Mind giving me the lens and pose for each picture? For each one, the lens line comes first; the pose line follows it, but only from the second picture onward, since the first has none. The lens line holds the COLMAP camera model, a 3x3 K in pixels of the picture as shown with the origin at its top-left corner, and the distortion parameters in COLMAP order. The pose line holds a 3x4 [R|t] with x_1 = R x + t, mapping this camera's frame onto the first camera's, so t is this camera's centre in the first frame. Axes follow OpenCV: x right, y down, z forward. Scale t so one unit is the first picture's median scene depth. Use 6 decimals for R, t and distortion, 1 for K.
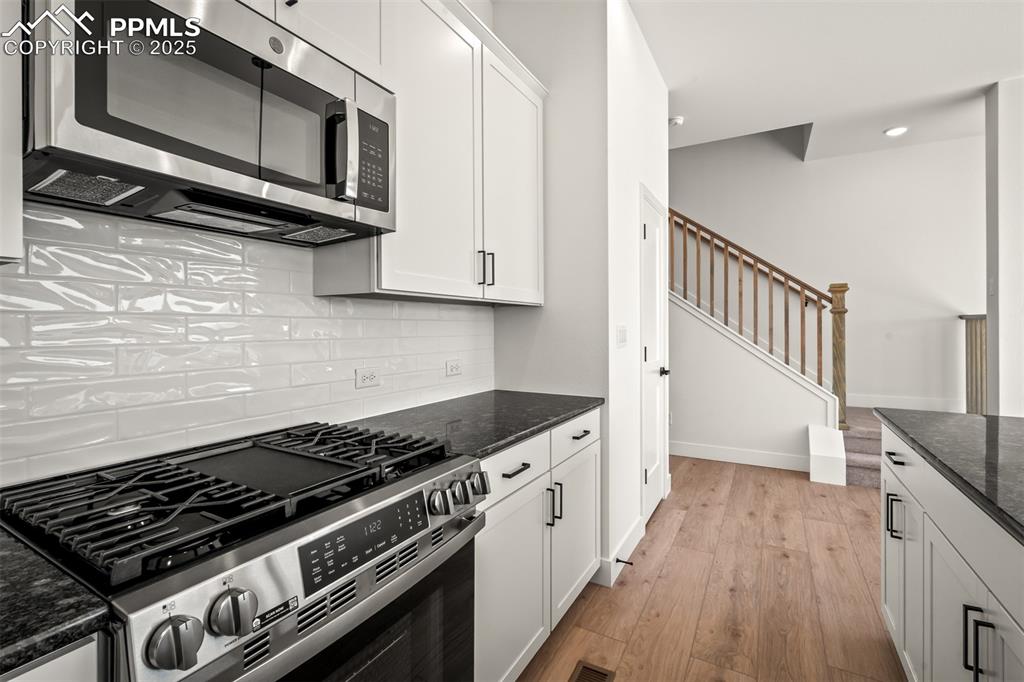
lens RADIAL K [[457.8, 0, 509.9], [0, 457.8, 326.2], [0, 0, 1]] dist [-0.005772, 0.000098]
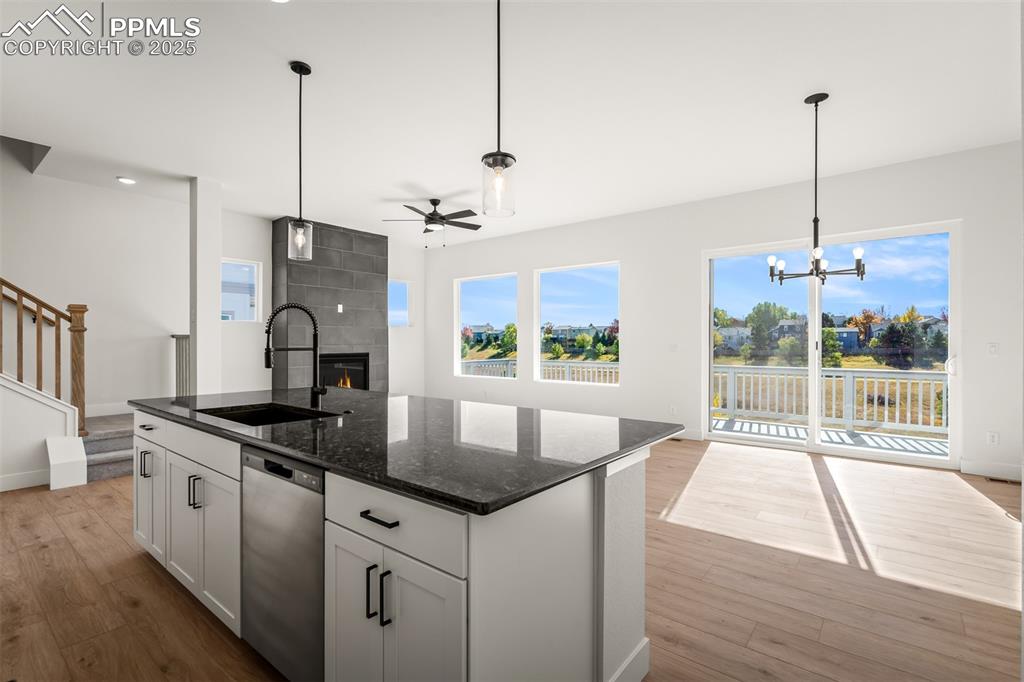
lens RADIAL K [[476.0, 0, 504.4], [0, 476.0, 342.3], [0, 0, 1]] dist [-0.007914, 0.003255]
pose [[0.167495, 0.002911, 0.985869, -0.305557], [-0.002564, 0.999994, -0.002517, -0.002303], [-0.985870, -0.002106, 0.167502, -0.268073]]
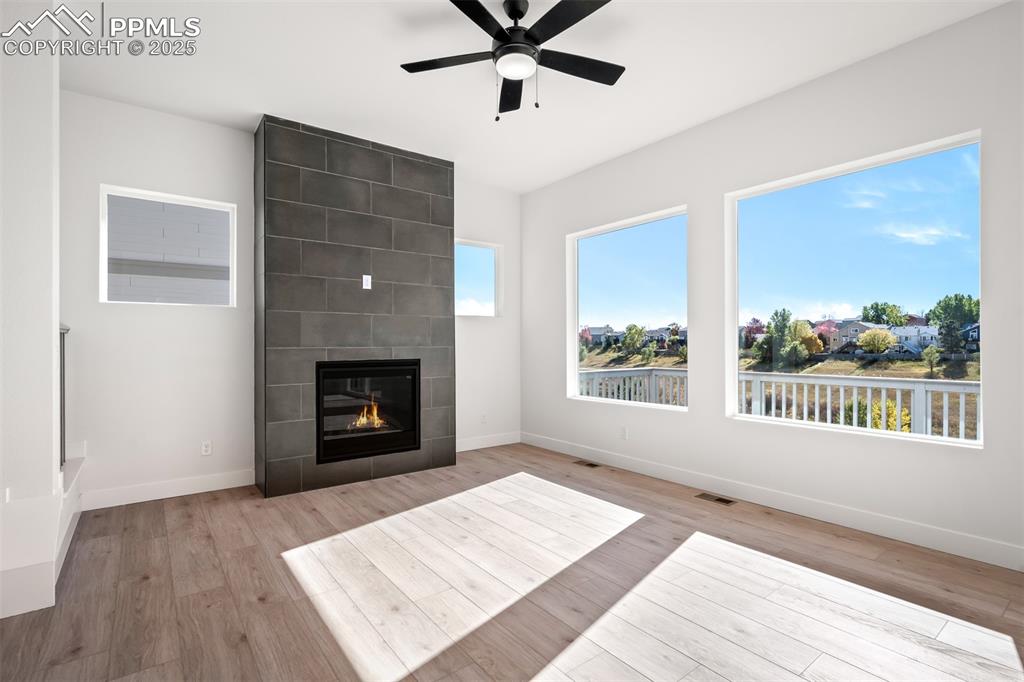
lens RADIAL K [[476.0, 0, 506.1], [0, 476.0, 341.9], [0, 0, 1]] dist [-0.007914, 0.003255]
pose [[0.399790, 0.008368, 0.916568, 0.843603], [-0.000028, 0.999958, -0.009117, 0.008954], [-0.916607, 0.003619, 0.399774, 0.037056]]
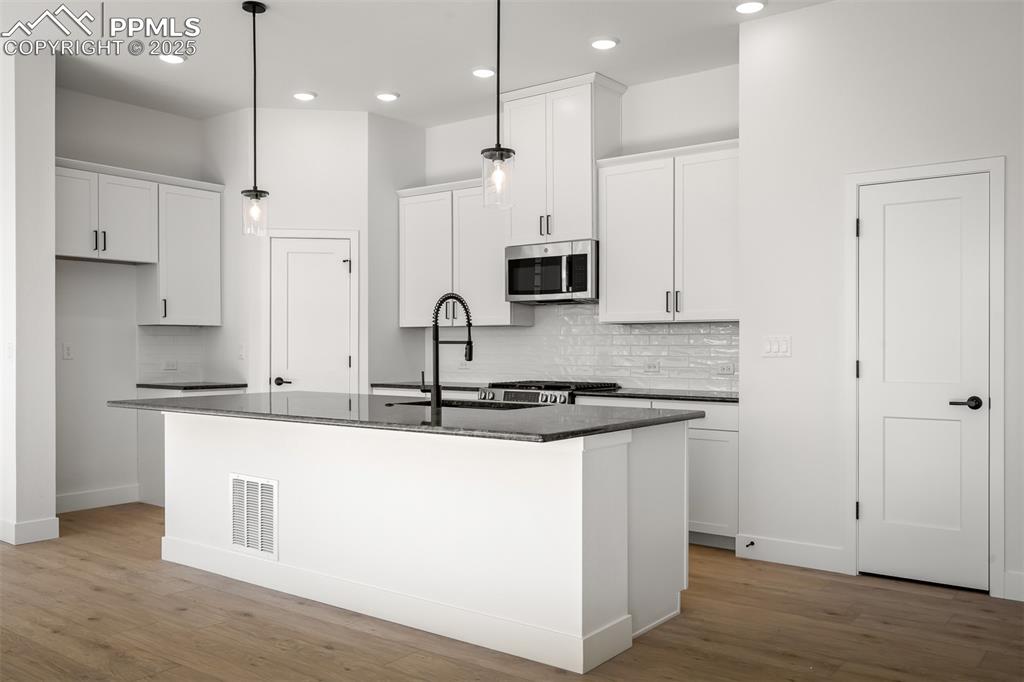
lens RADIAL K [[874.7, 0, 510.9], [0, 874.7, 346.4], [0, 0, 1]] dist [-0.001722, 0.024919]
pose [[-0.131876, 0.003490, -0.991260, 1.895615], [0.001723, 0.999993, 0.003291, 0.010853], [0.991265, -0.001274, -0.131882, 0.531708]]
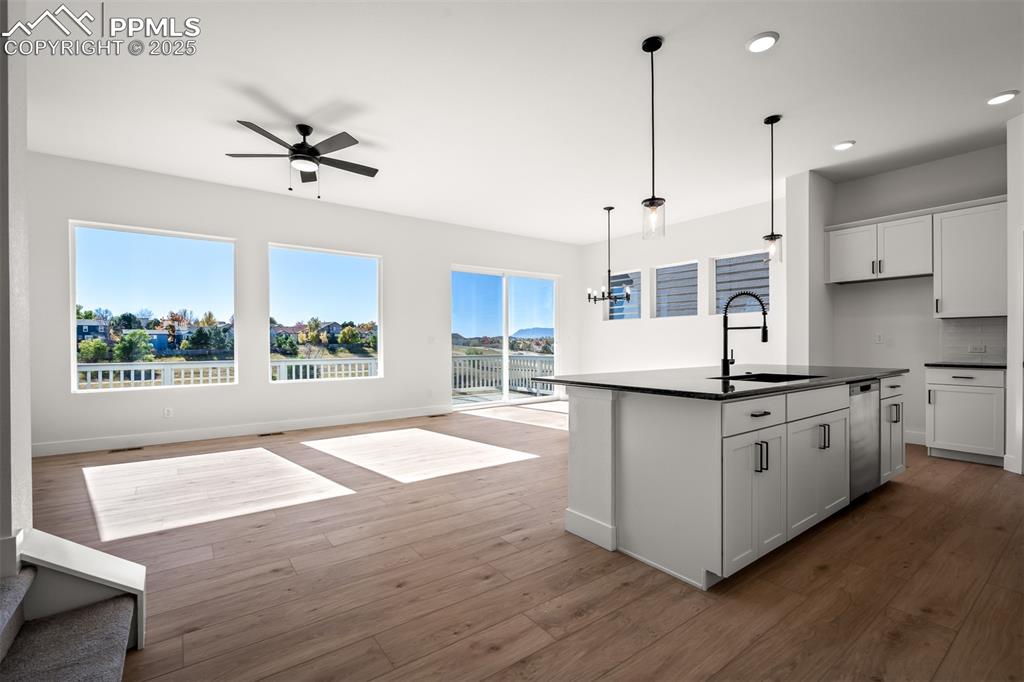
lens RADIAL K [[457.8, 0, 506.6], [0, 457.8, 342.0], [0, 0, 1]] dist [-0.005772, 0.000098]
pose [[-0.909800, 0.008055, 0.414968, 0.522595], [0.006261, 0.999964, -0.005682, 0.042401], [-0.414999, -0.002572, -0.909818, 1.380483]]
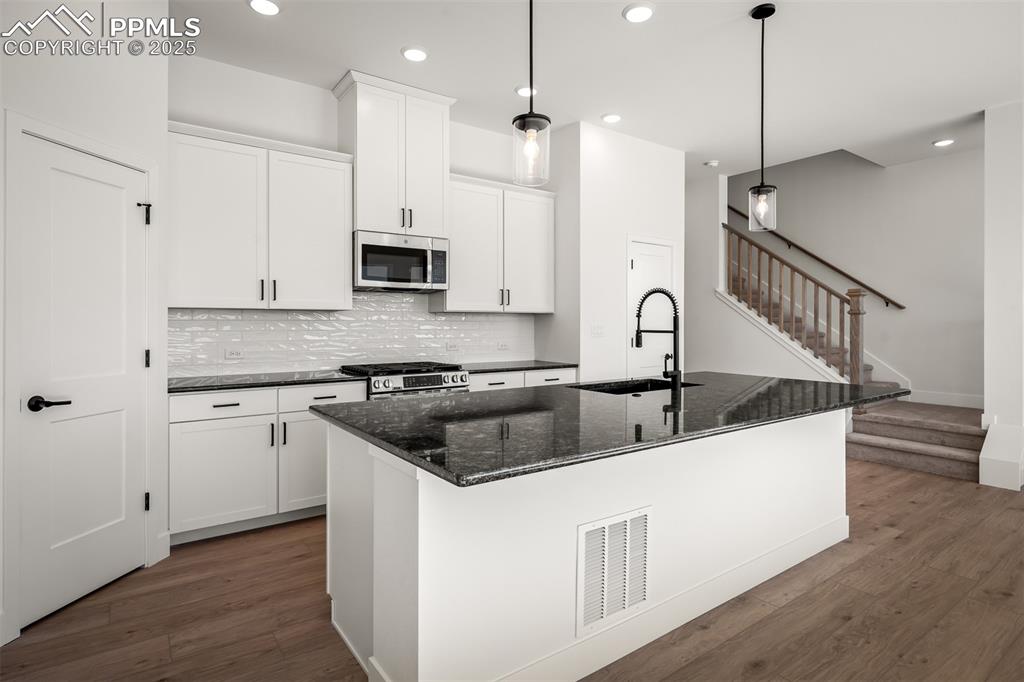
lens RADIAL K [[531.1, 0, 514.1], [0, 531.1, 324.0], [0, 0, 1]] dist [-0.000990, 0.001412]
pose [[0.912801, 0.005604, -0.408365, 0.625791], [-0.003984, 0.999980, 0.004816, -0.009044], [0.408384, -0.002769, 0.912806, -0.773989]]
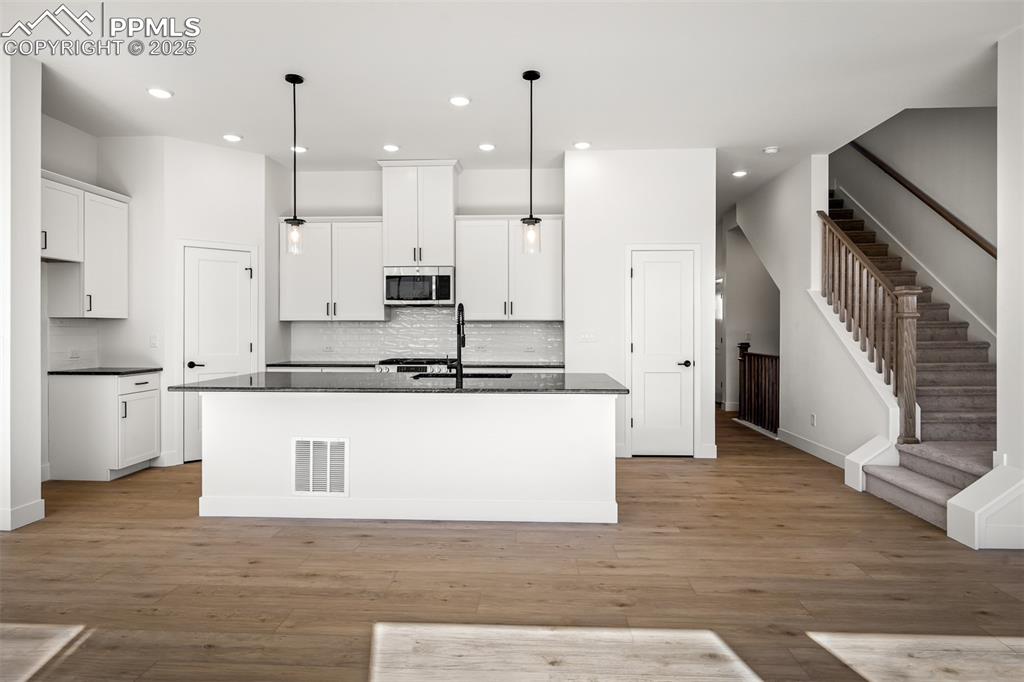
lens RADIAL K [[607.1, 0, 514.2], [0, 607.1, 326.1], [0, 0, 1]] dist [-0.000124, -0.001883]
pose [[0.461225, 0.000259, -0.887283, 1.895708], [-0.000609, 1.000000, -0.000024, -0.014915], [0.887283, 0.000551, 0.461225, -0.349180]]
